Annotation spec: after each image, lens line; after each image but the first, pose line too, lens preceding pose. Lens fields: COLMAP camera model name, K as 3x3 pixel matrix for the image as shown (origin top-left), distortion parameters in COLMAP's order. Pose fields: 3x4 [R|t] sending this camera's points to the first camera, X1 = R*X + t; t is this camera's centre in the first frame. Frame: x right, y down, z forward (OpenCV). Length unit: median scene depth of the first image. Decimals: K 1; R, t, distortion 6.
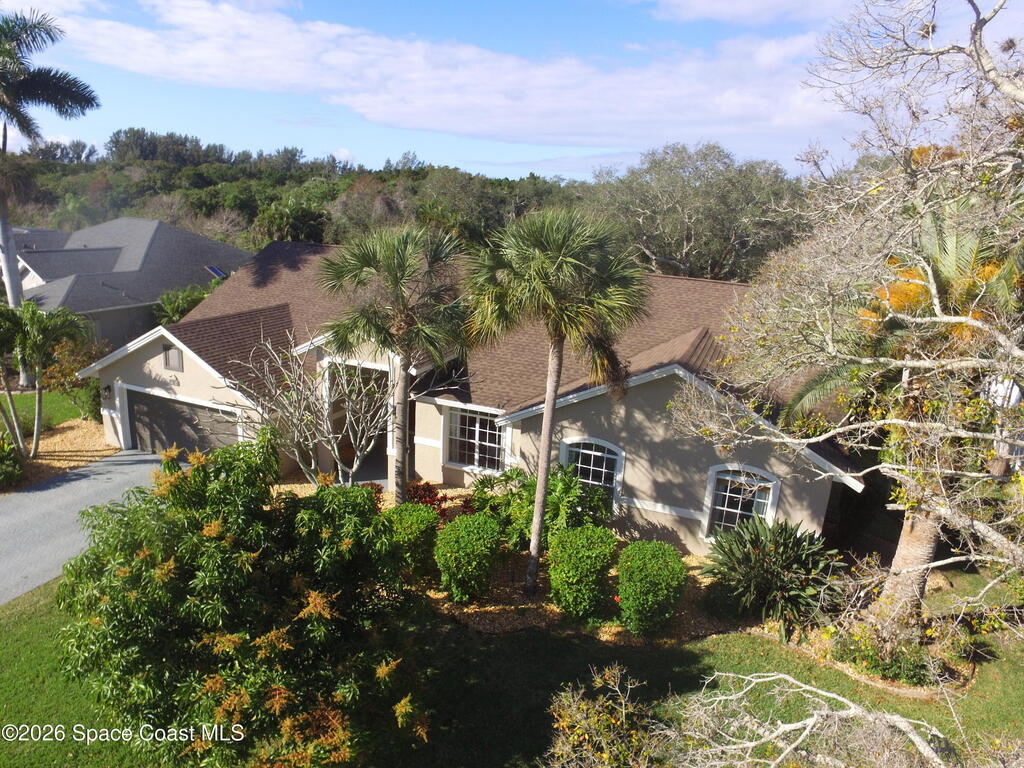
lens RADIAL K [[668.2, 0, 486.8], [0, 668.2, 418.8], [0, 0, 1]] dist [-0.119213, 0.100223]
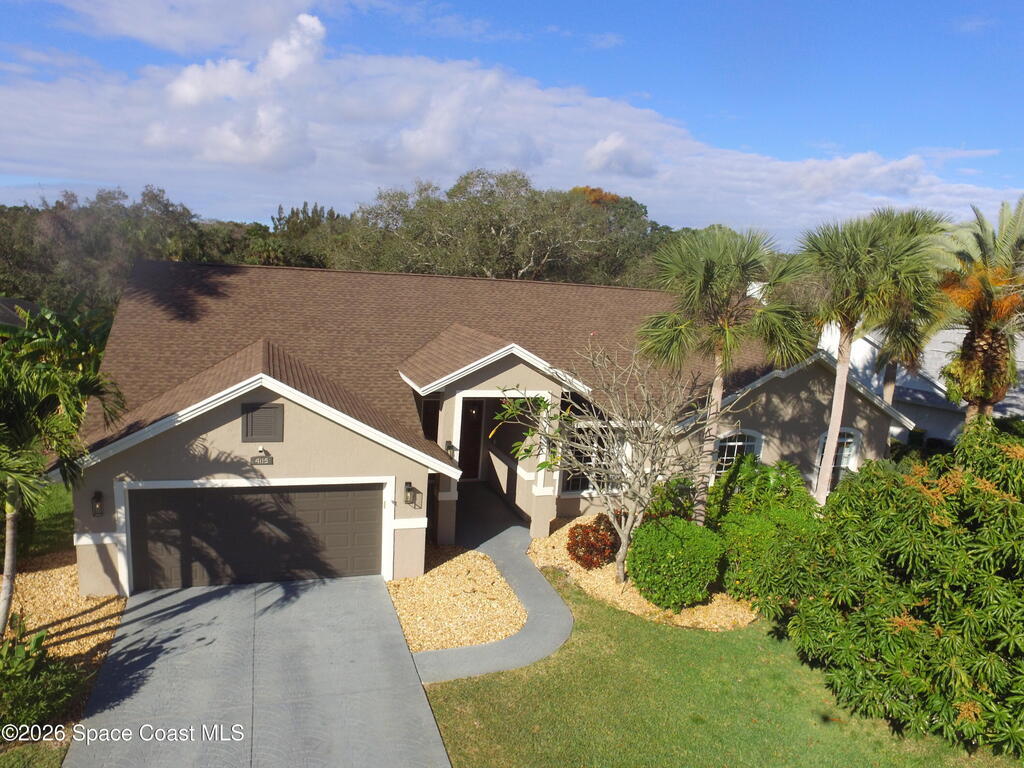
lens RADIAL K [[672.1, 0, 509.9], [0, 672.1, 397.2], [0, 0, 1]] dist [-0.128860, 0.093829]
pose [[0.770519, -0.131390, 0.623728, -0.696336], [0.182472, 0.983040, -0.018336, -0.060682], [-0.610741, 0.127941, 0.781426, 0.338578]]
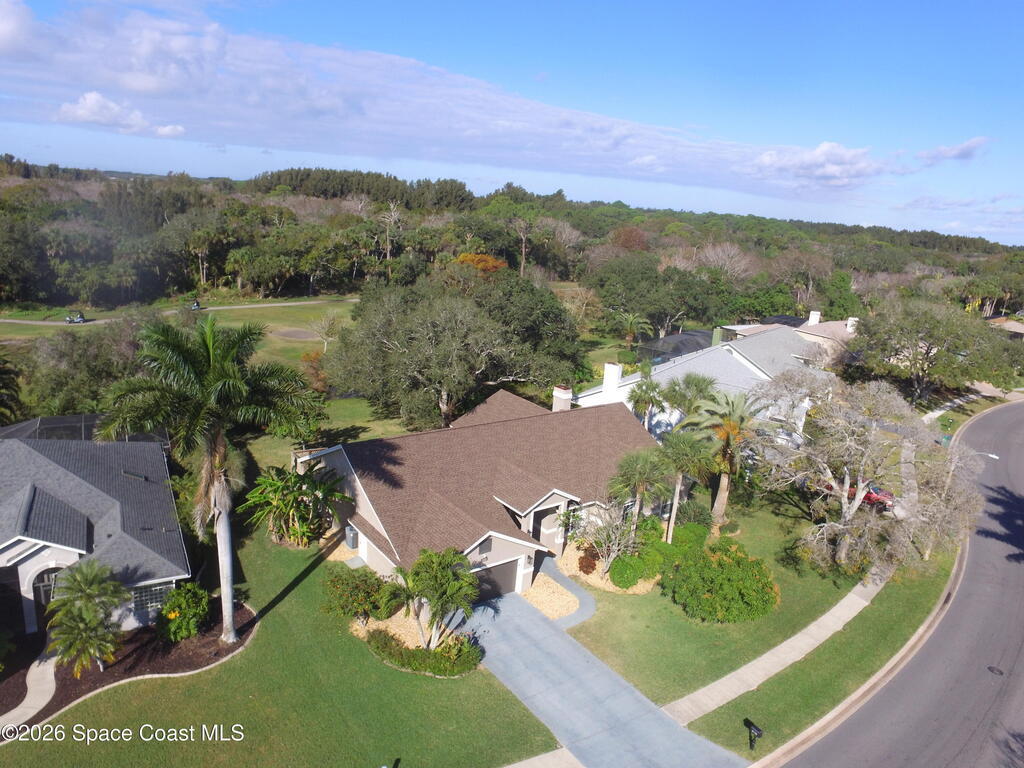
lens RADIAL K [[668.2, 0, 486.8], [0, 668.2, 418.8], [0, 0, 1]] dist [-0.119213, 0.100223]
pose [[0.572661, -0.283073, 0.769369, -1.702935], [0.224113, 0.956800, 0.185221, -0.723187], [-0.788564, 0.066356, 0.611363, -0.070572]]
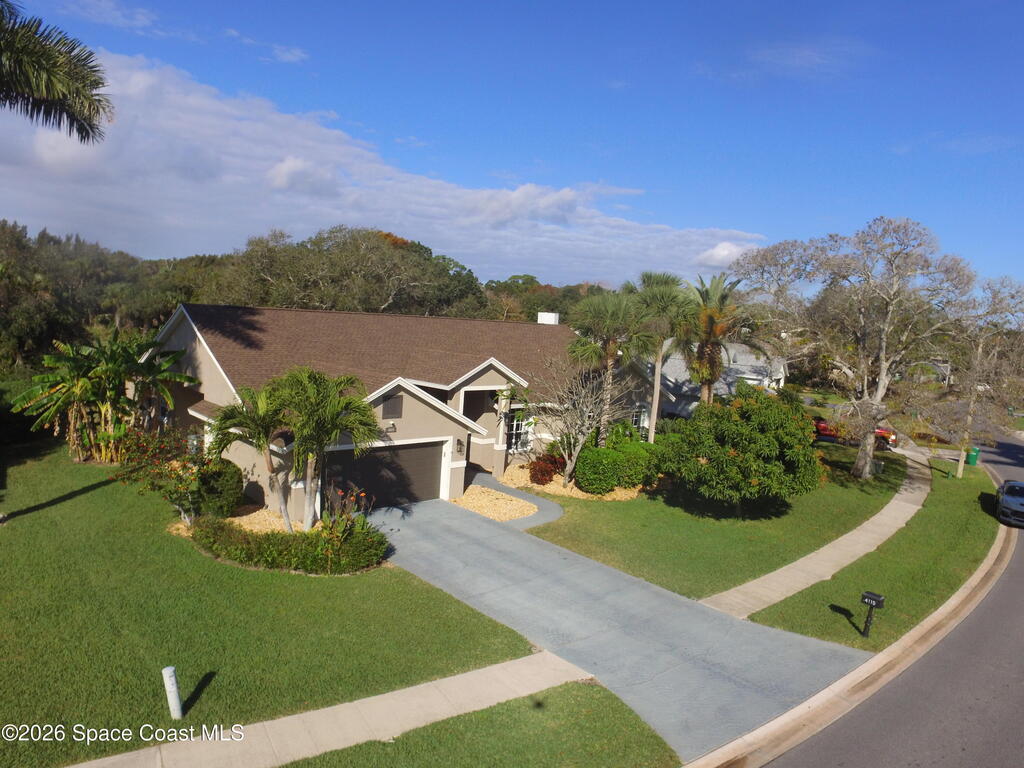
lens RADIAL K [[668.2, 0, 486.8], [0, 668.2, 418.8], [0, 0, 1]] dist [-0.119213, 0.100223]
pose [[0.457922, -0.173672, 0.871864, -1.379923], [0.240623, 0.968337, 0.066508, -0.109038], [-0.855809, 0.179335, 0.485212, 0.330884]]
